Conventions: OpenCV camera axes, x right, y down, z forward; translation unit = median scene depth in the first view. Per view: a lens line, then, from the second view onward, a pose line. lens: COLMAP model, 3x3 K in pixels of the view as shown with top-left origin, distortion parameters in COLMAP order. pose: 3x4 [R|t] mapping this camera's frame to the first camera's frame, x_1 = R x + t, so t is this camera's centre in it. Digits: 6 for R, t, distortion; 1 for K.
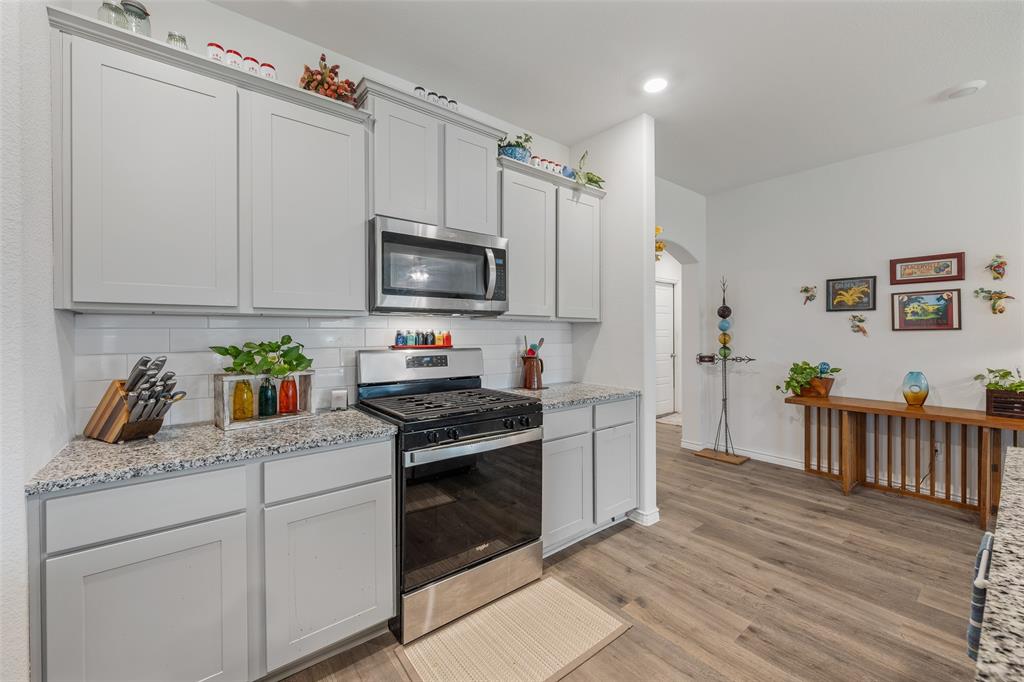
lens RADIAL K [[414.5, 0, 511.4], [0, 414.5, 330.8], [0, 0, 1]] dist [0.005319, -0.001417]
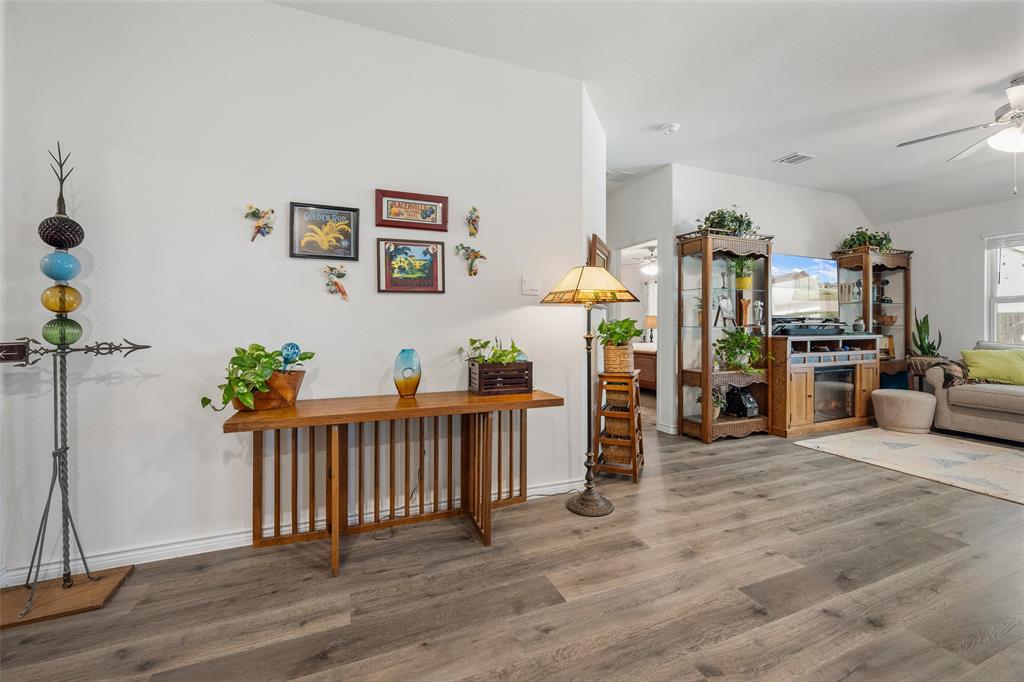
lens RADIAL K [[414.5, 0, 513.2], [0, 414.5, 323.3], [0, 0, 1]] dist [0.005319, -0.001417]
pose [[0.294204, 0.003071, 0.955738, 0.325369], [-0.003362, 0.999992, -0.002178, 0.052738], [-0.955737, -0.002573, 0.294211, 0.586690]]
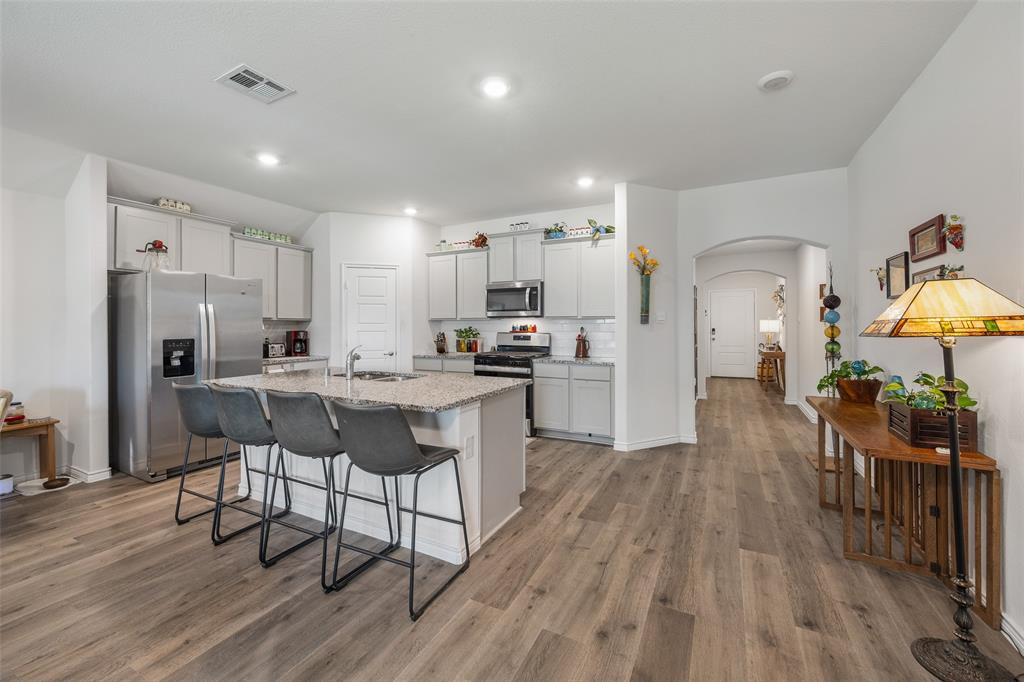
lens RADIAL K [[414.5, 0, 509.4], [0, 414.5, 327.0], [0, 0, 1]] dist [0.005319, -0.001417]
pose [[0.395981, 0.006448, -0.918236, 1.325586], [0.006879, 0.999926, 0.009988, -0.006549], [0.918233, -0.010272, 0.395907, 0.023604]]
